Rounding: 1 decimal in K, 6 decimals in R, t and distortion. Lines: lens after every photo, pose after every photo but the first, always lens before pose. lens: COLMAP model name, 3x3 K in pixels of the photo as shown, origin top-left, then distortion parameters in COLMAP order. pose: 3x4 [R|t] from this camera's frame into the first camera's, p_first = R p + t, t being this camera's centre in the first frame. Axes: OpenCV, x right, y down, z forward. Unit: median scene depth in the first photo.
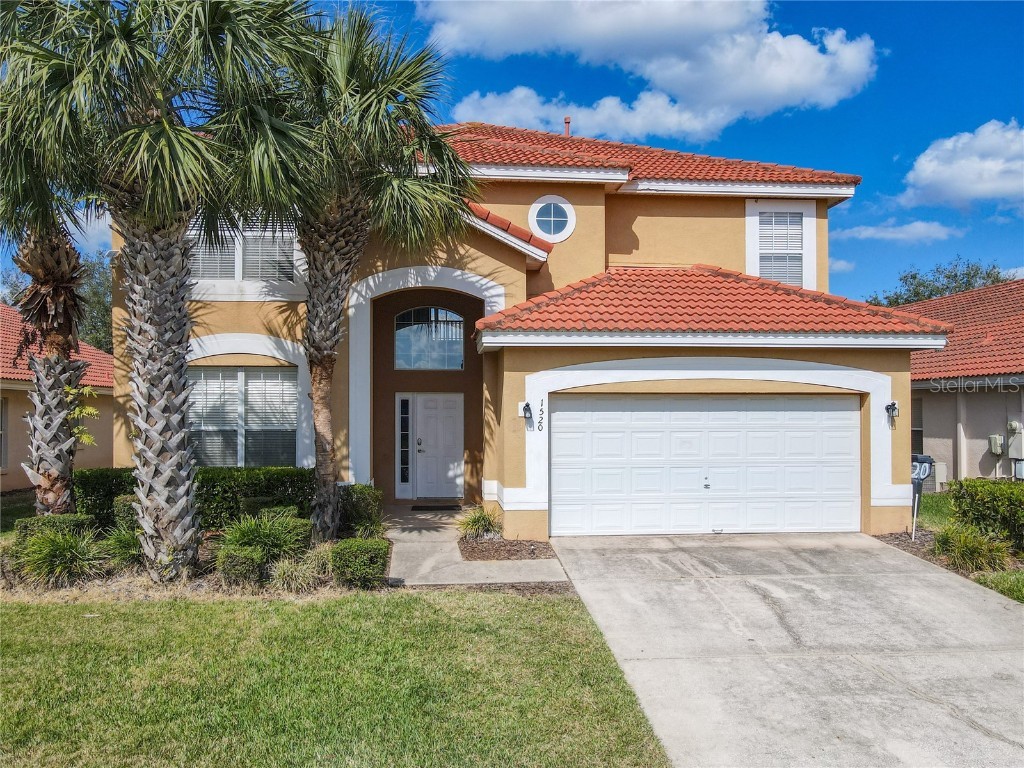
lens RADIAL K [[718.1, 0, 518.4], [0, 718.1, 401.9], [0, 0, 1]] dist [0.016374, -0.003375]
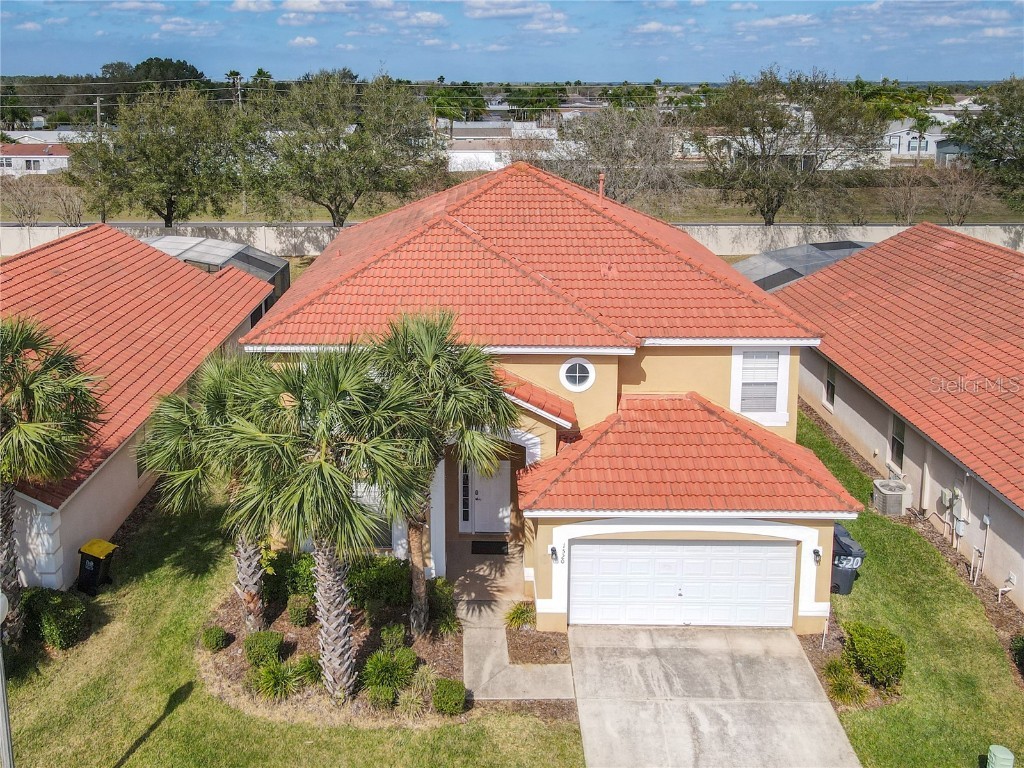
lens RADIAL K [[713.2, 0, 492.9], [0, 713.2, 349.6], [0, 0, 1]] dist [0.008745, 0.006420]
pose [[0.994990, 0.017728, -0.098390, 0.023196], [-0.002810, 0.988723, 0.149730, -0.575794], [0.099935, -0.148703, 0.983819, -0.358361]]
